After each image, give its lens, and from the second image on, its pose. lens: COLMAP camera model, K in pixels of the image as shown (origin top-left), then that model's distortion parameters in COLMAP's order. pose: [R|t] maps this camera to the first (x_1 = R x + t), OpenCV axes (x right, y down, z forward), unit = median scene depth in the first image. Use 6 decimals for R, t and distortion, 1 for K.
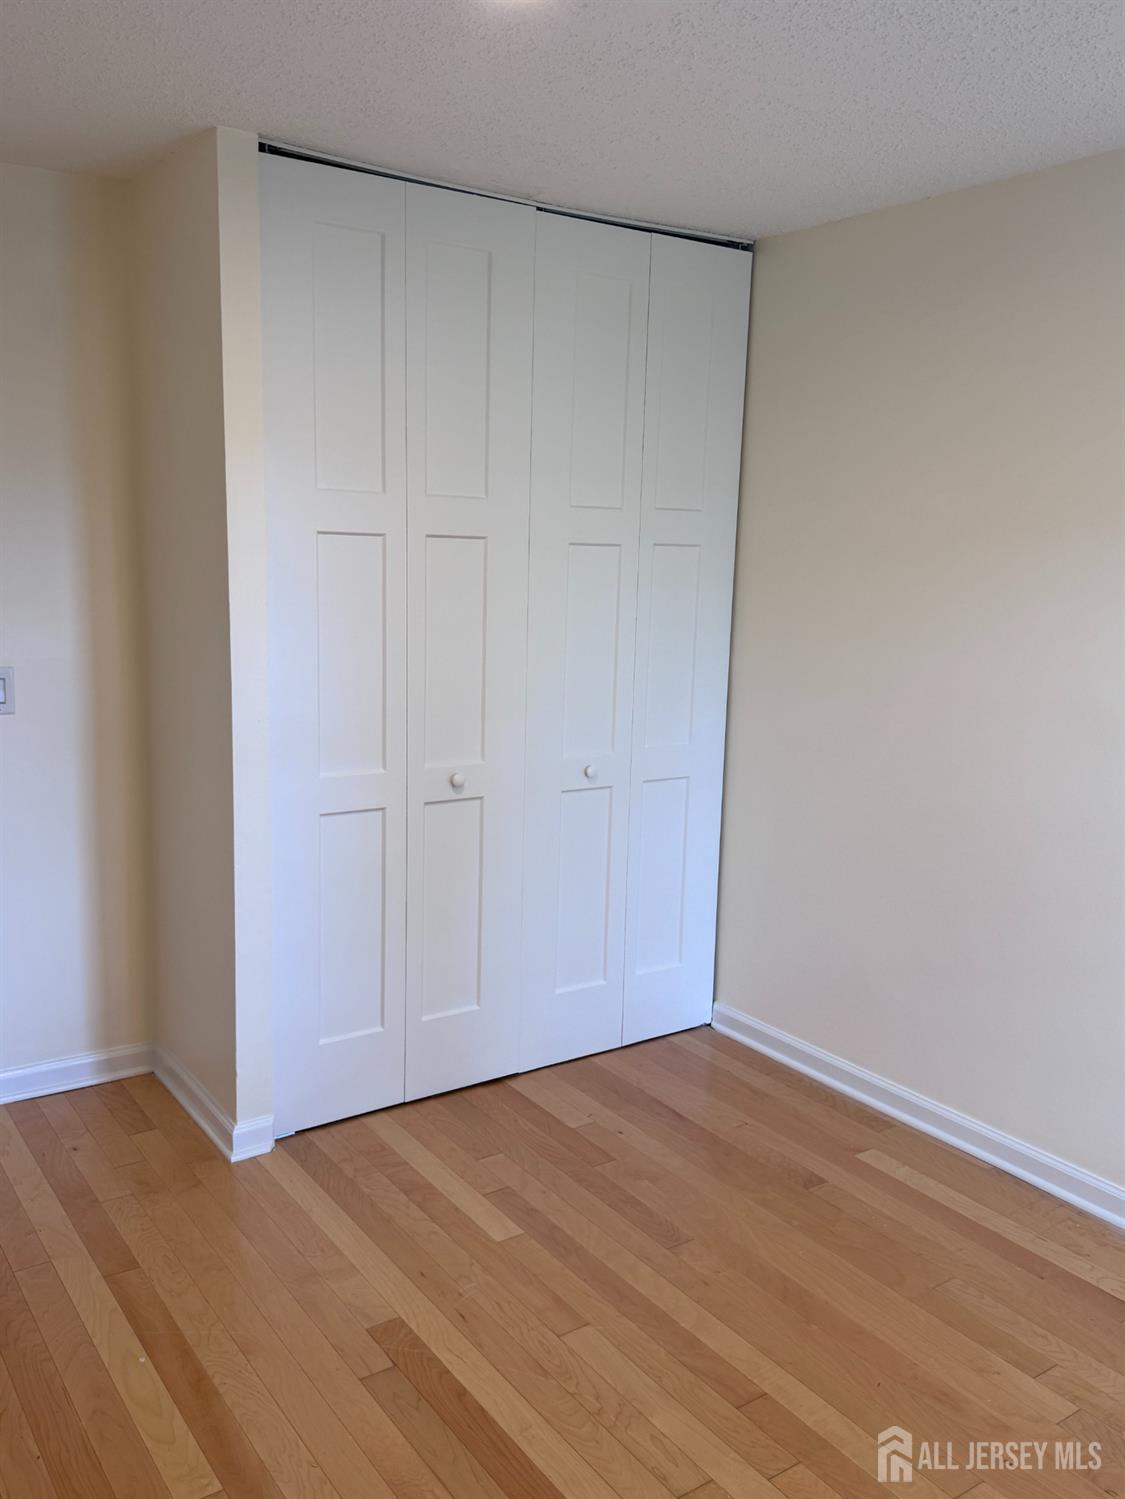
lens RADIAL K [[1258.0, 0, 562.5], [0, 1258.0, 749.5], [0, 0, 1]] dist [0.004322, 0.002932]
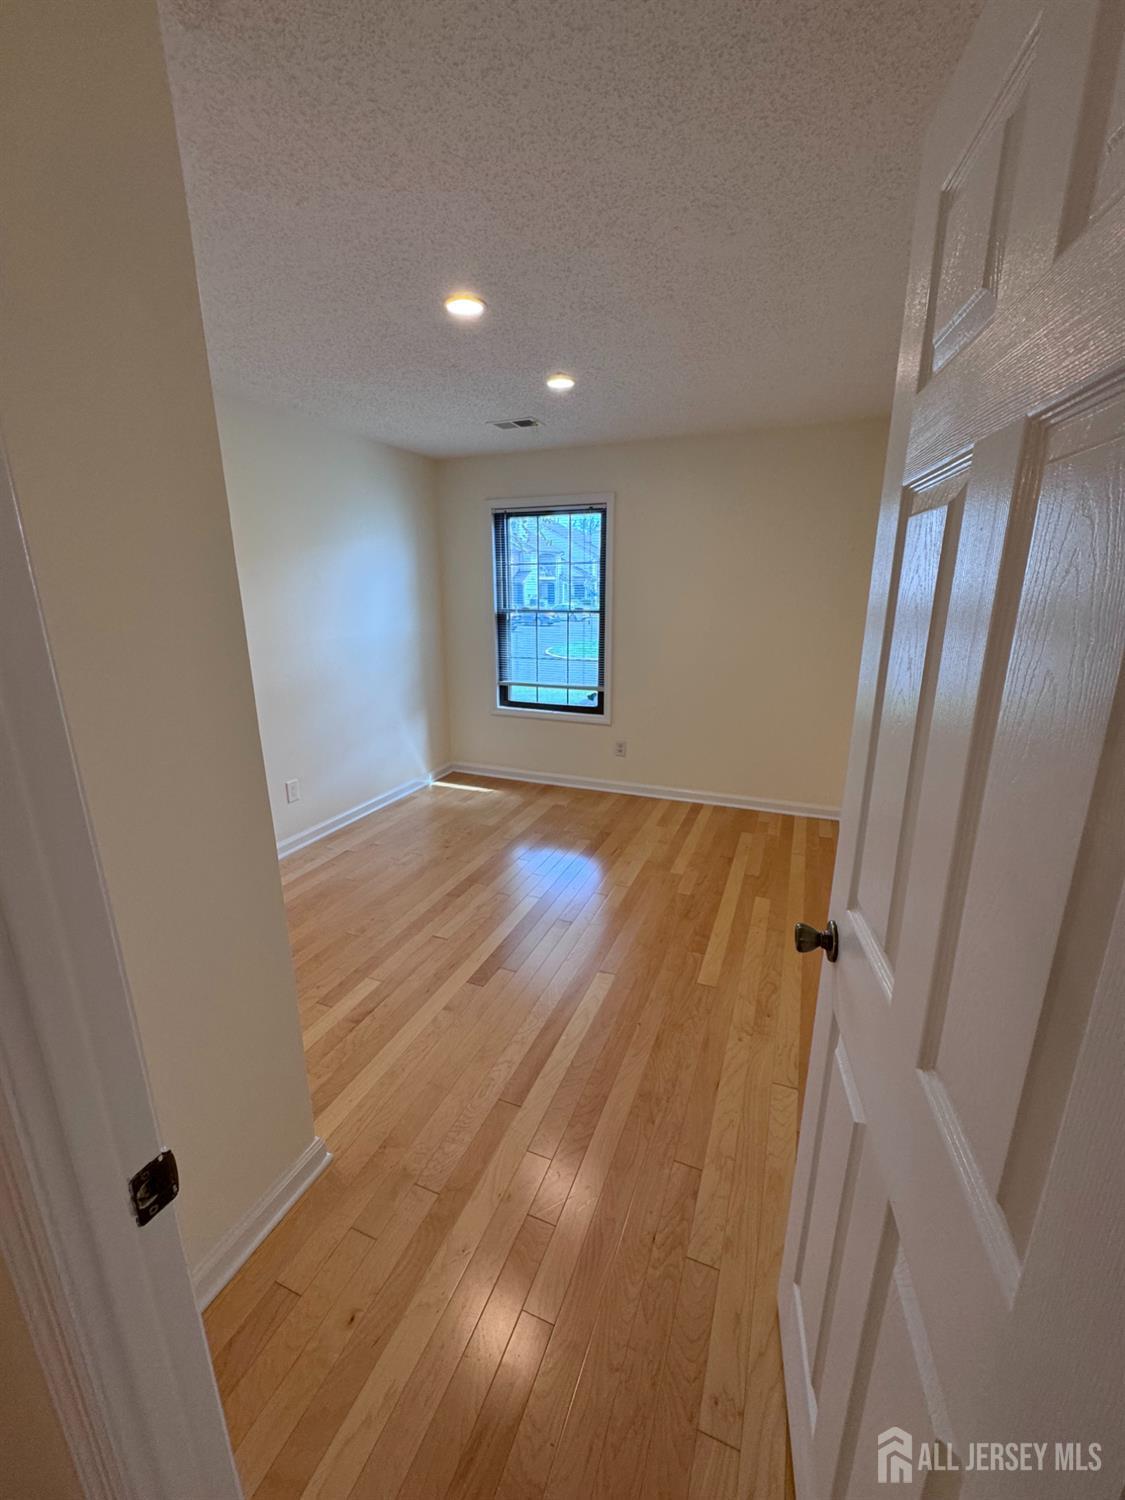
lens RADIAL K [[596.7, 0, 562.5], [0, 596.7, 750.0], [0, 0, 1]] dist [-0.005322, 0.000428]
pose [[-0.540780, -0.240001, 0.806199, -0.813946], [0.130151, 0.923017, 0.362079, -0.184309], [-0.831034, 0.300732, -0.467913, 1.126211]]
